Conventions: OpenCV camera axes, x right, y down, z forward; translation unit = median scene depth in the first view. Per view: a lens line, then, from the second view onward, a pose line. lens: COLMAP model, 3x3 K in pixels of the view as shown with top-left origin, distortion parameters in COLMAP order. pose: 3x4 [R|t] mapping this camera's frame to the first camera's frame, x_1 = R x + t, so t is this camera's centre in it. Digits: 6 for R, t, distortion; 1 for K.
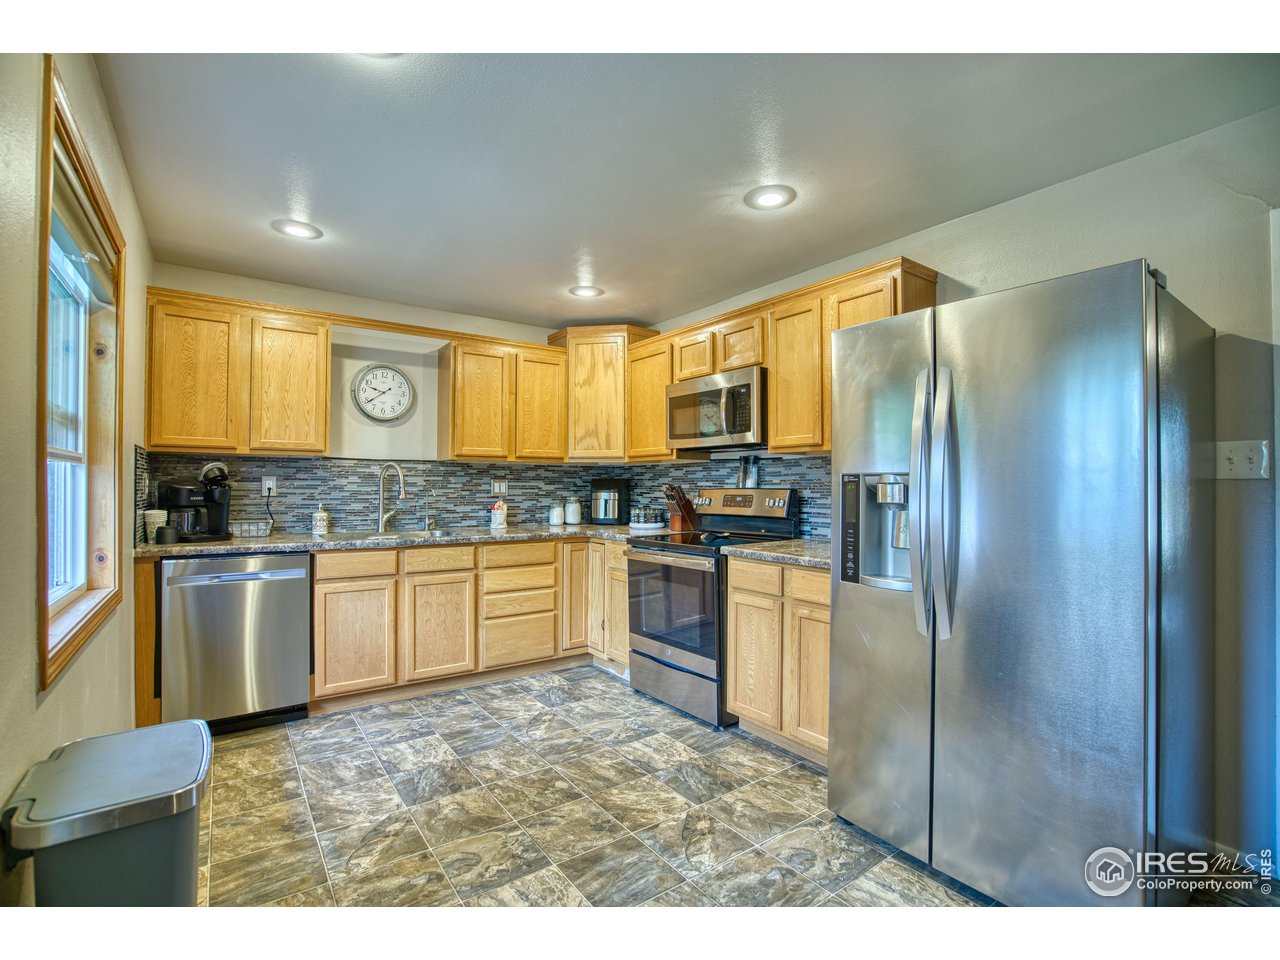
lens RADIAL K [[586.0, 0, 635.6], [0, 586.0, 478.1], [0, 0, 1]] dist [-0.037294, 0.007713]
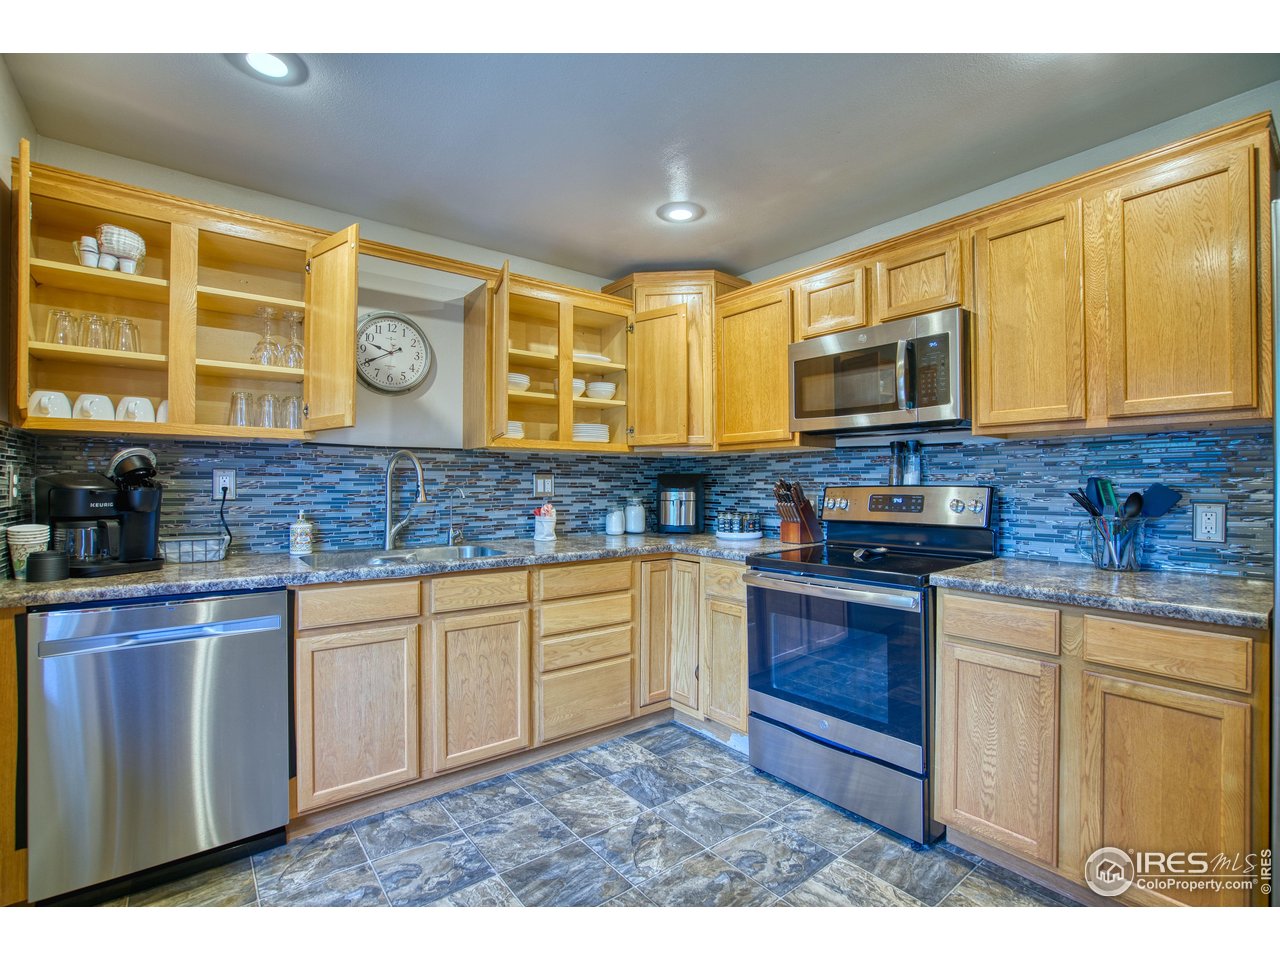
lens RADIAL K [[586.0, 0, 639.7], [0, 586.0, 477.7], [0, 0, 1]] dist [-0.037294, 0.007713]
pose [[0.999078, -0.002538, 0.042854, -0.169918], [0.002351, 0.999987, 0.004417, 0.003696], [-0.042864, -0.004312, 0.999072, 0.293178]]
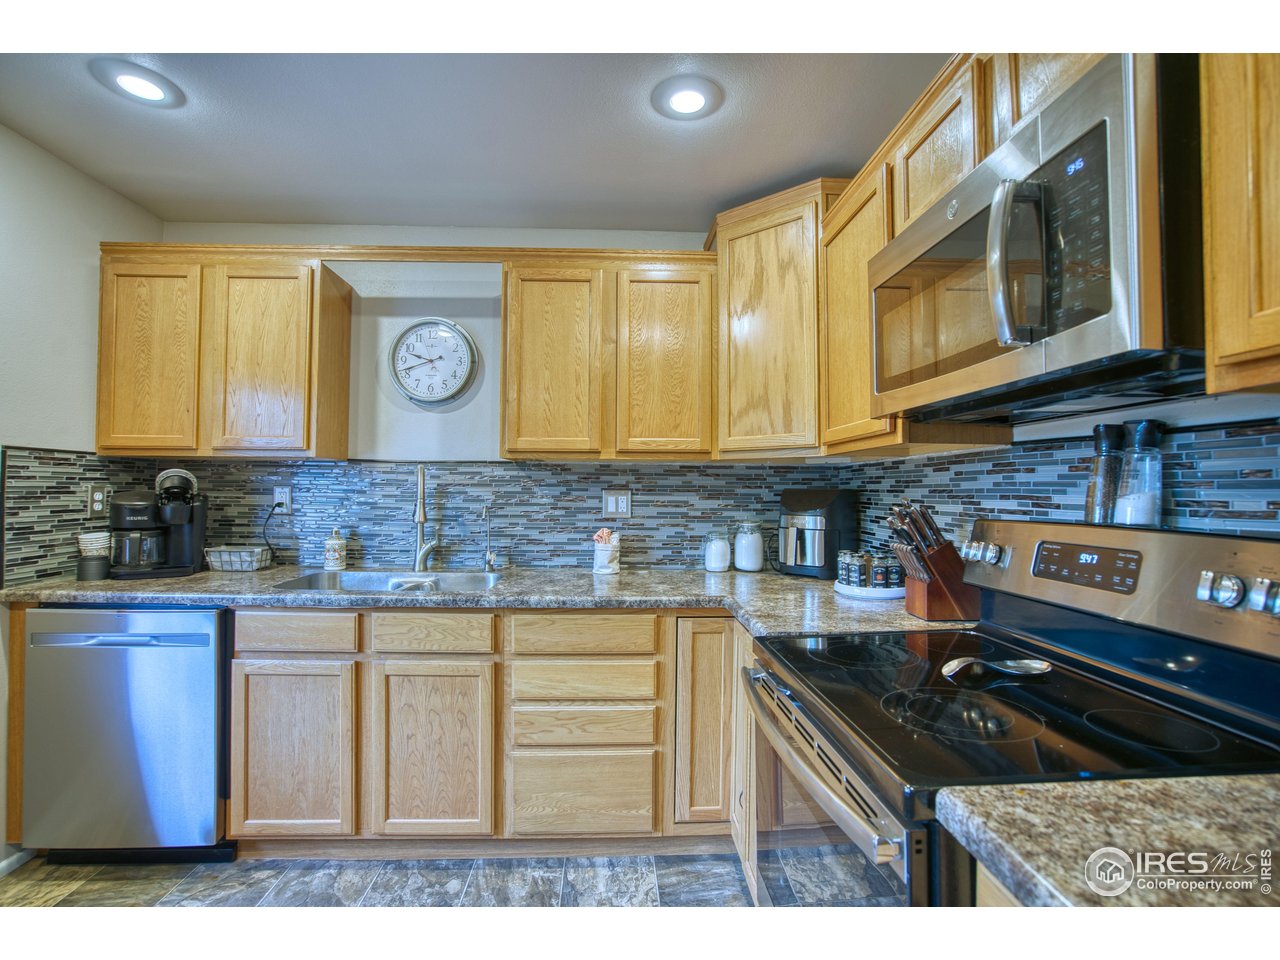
lens RADIAL K [[586.0, 0, 641.6], [0, 586.0, 479.9], [0, 0, 1]] dist [-0.037294, 0.007713]
pose [[0.842907, -0.006049, -0.538025, 0.138810], [0.003396, 0.999977, -0.005923, -0.005968], [0.538048, 0.003166, 0.842908, 0.600175]]
